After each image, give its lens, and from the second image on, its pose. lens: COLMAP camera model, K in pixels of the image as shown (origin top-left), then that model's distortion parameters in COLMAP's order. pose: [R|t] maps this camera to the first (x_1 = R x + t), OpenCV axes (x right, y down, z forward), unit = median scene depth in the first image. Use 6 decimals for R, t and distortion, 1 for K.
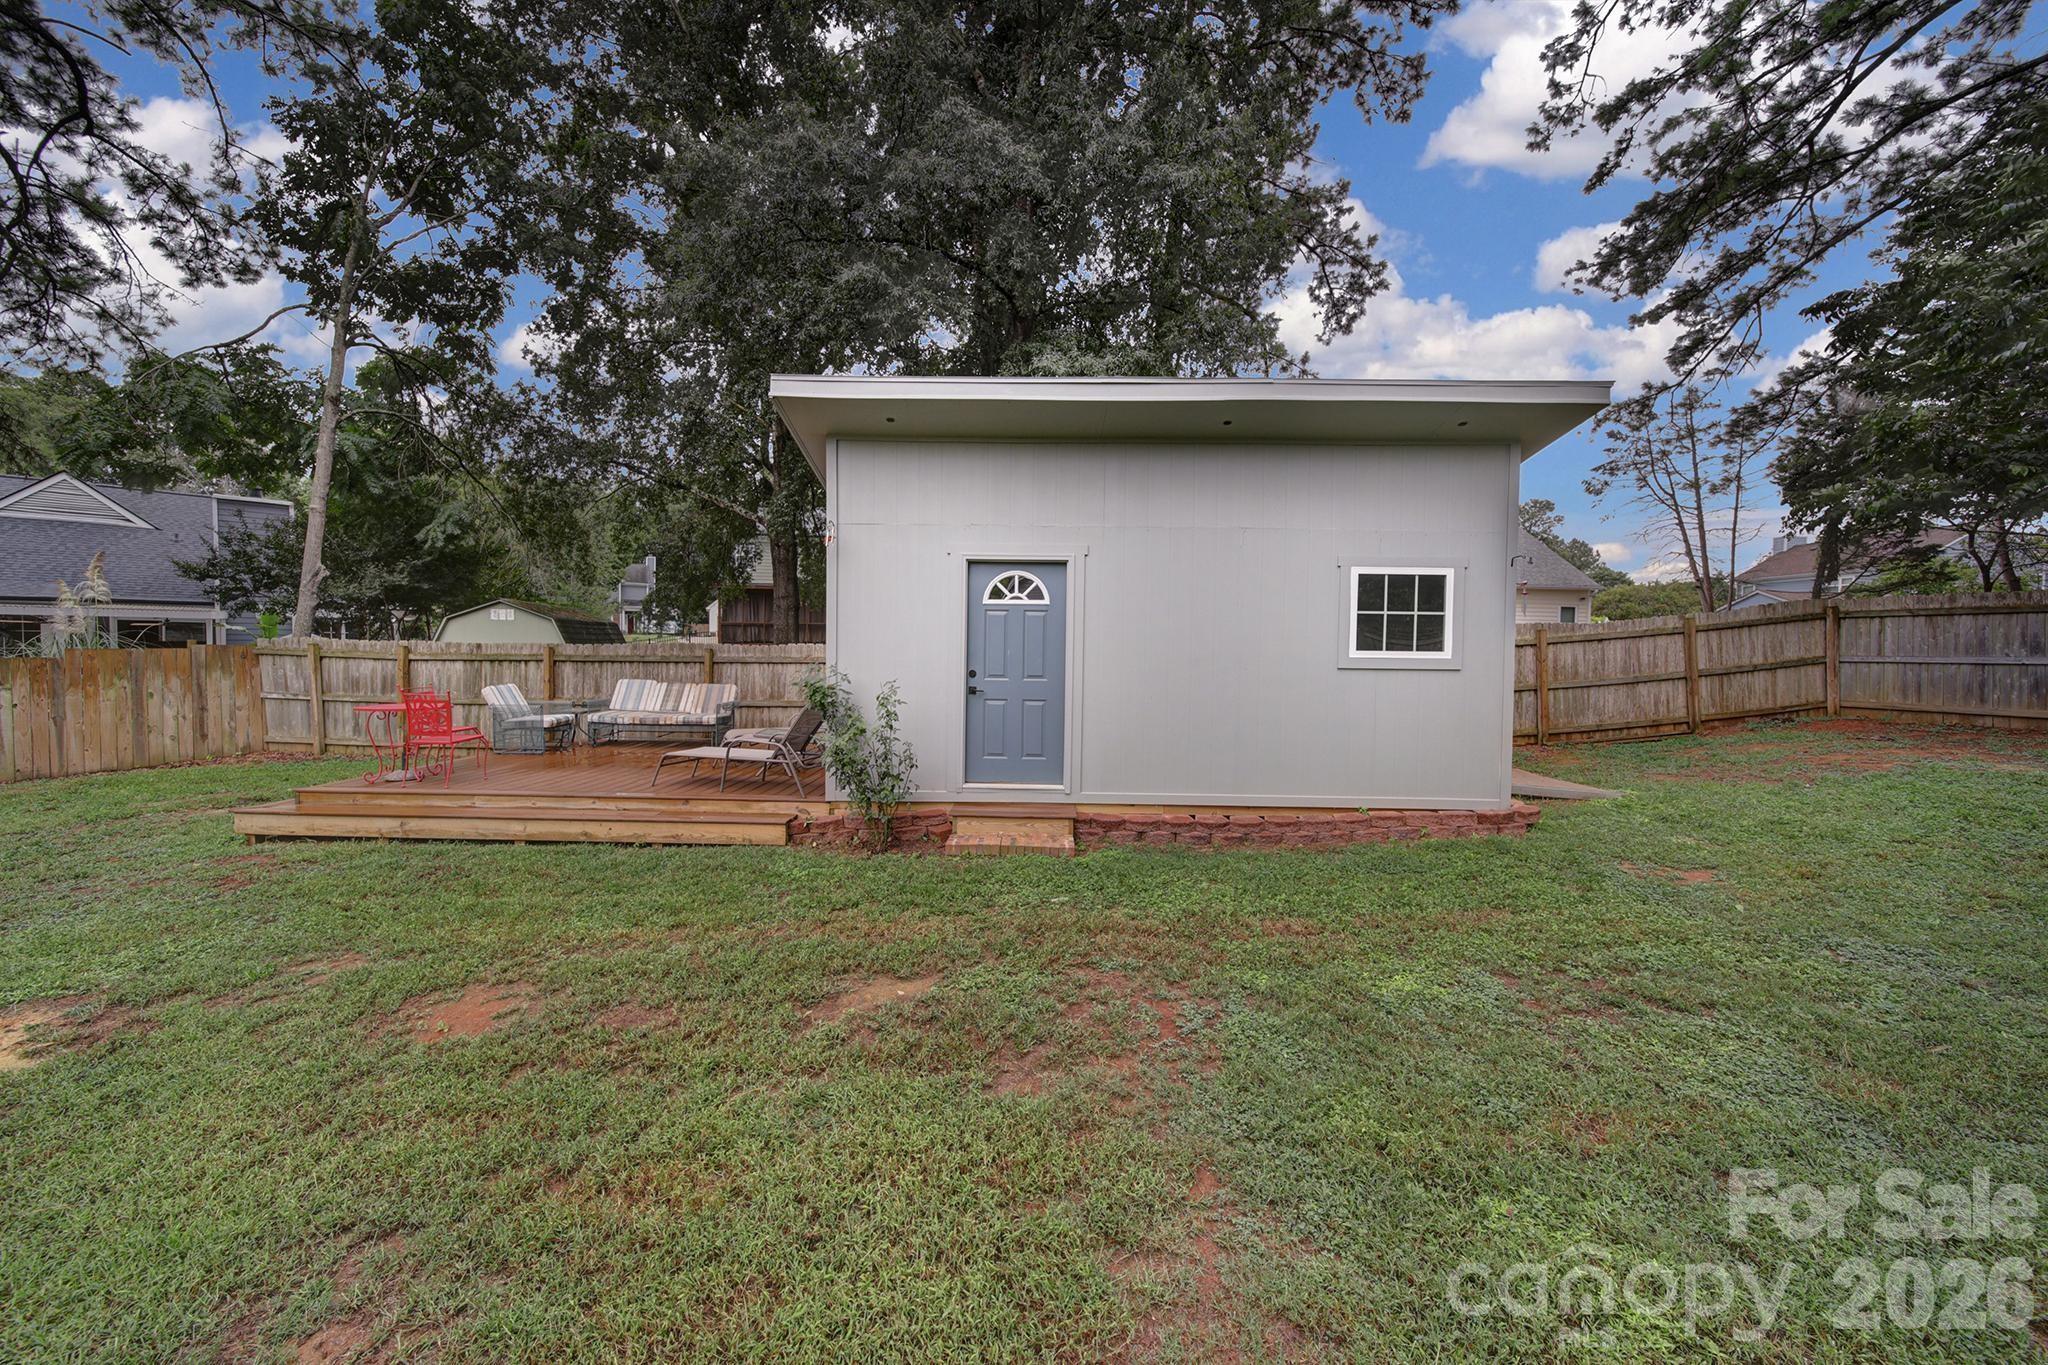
lens RADIAL K [[721.4, 0, 1025.0], [0, 721.4, 668.4], [0, 0, 1]] dist [-0.000437, -0.000132]
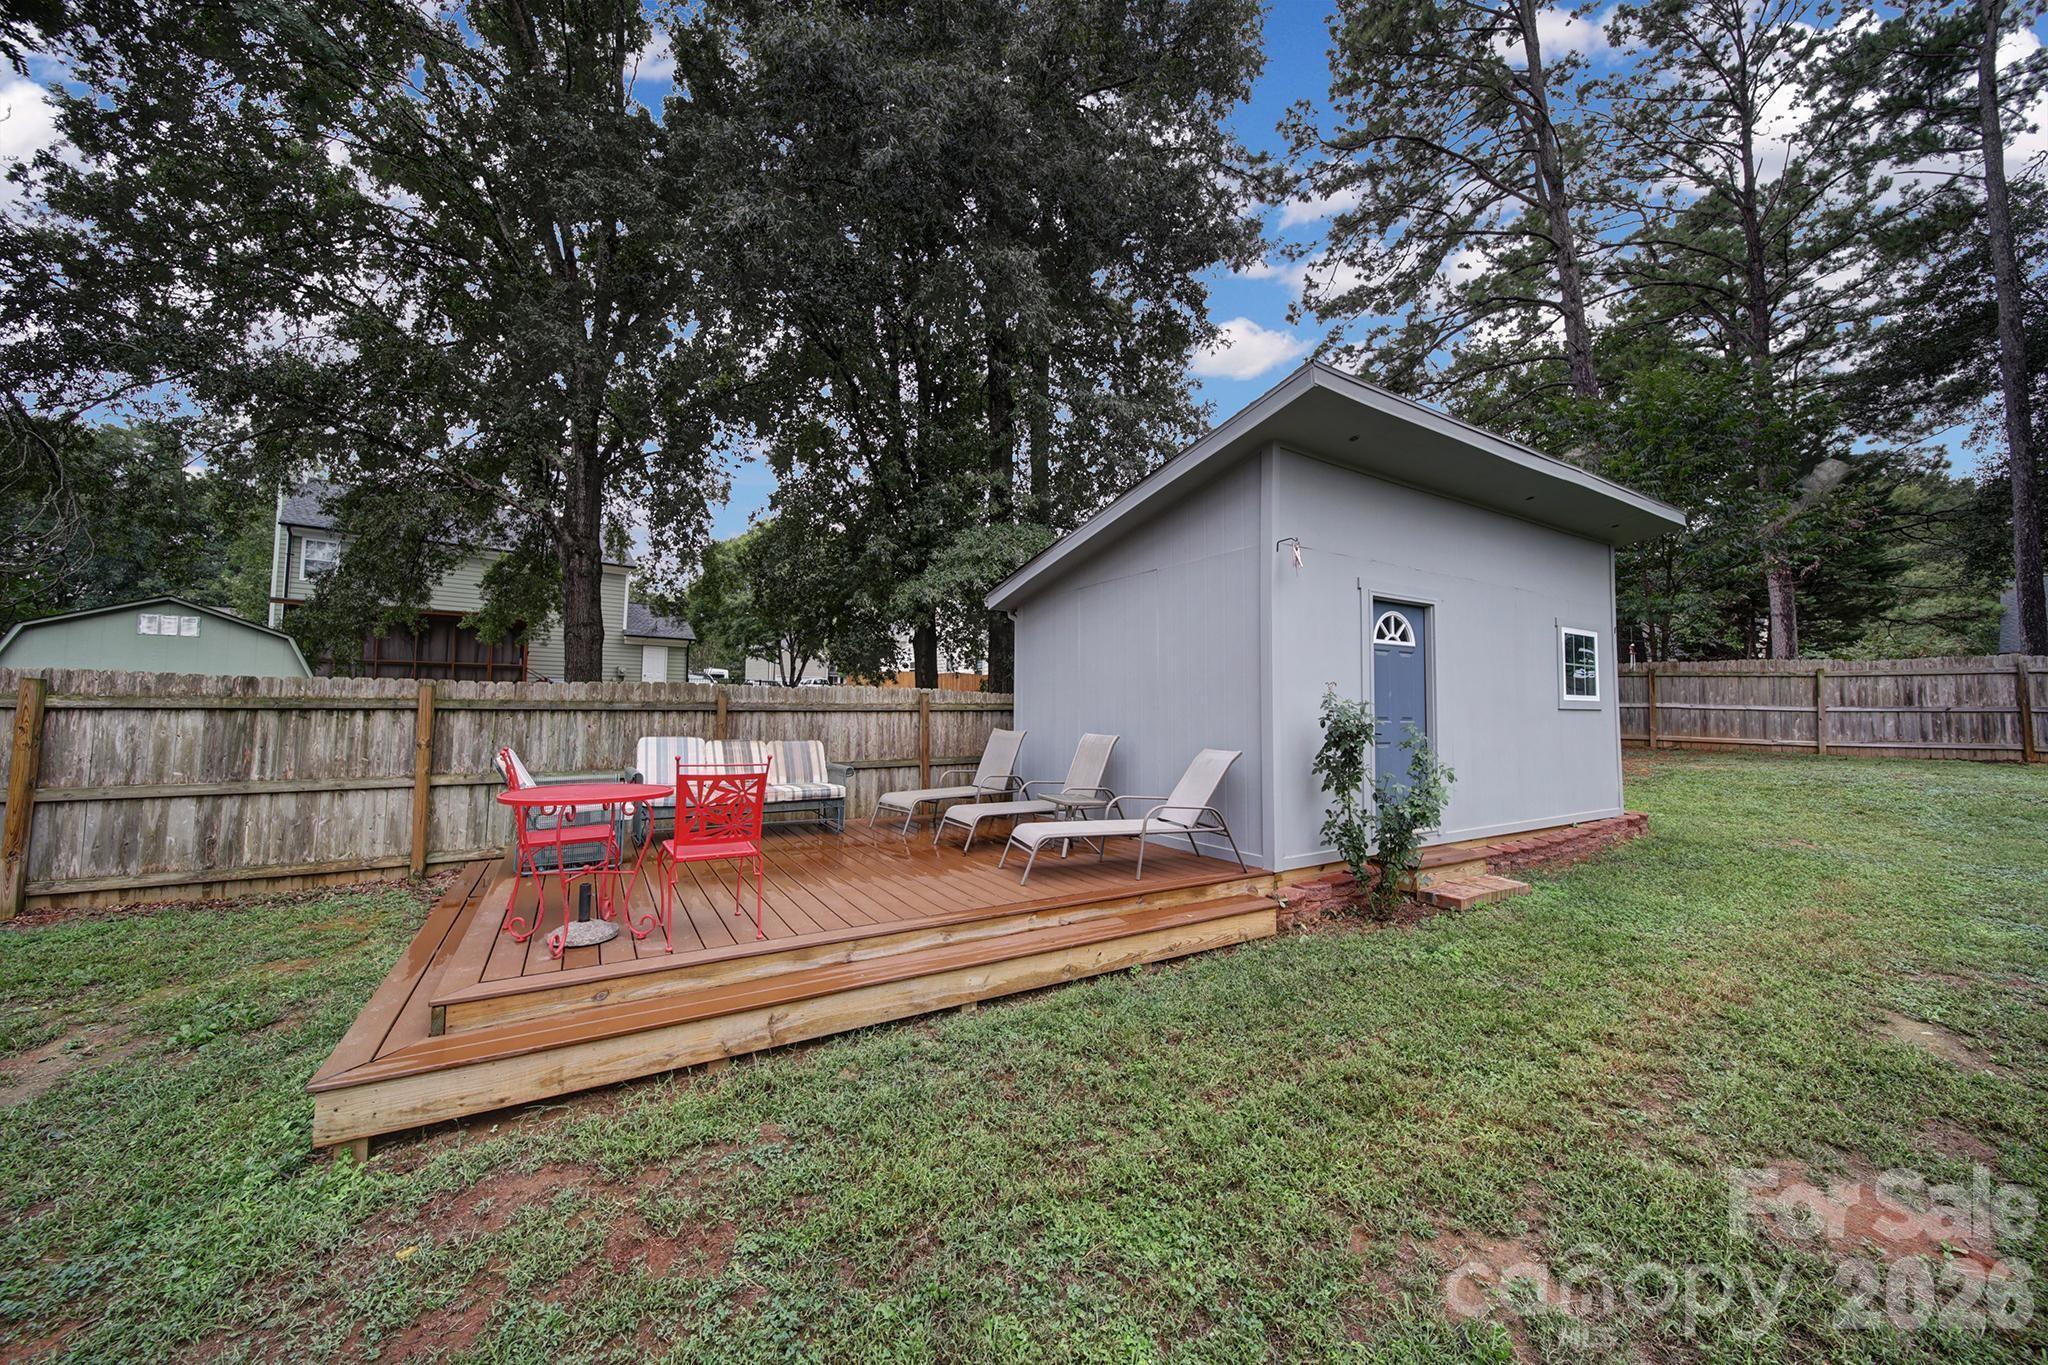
lens RADIAL K [[721.4, 0, 1025.0], [0, 721.4, 668.4], [0, 0, 1]] dist [-0.000437, -0.000132]
pose [[0.847375, 0.026394, 0.530338, -0.559197], [0.012018, 0.997555, -0.068849, 0.002019], [-0.530859, 0.064714, 0.844986, 0.256837]]
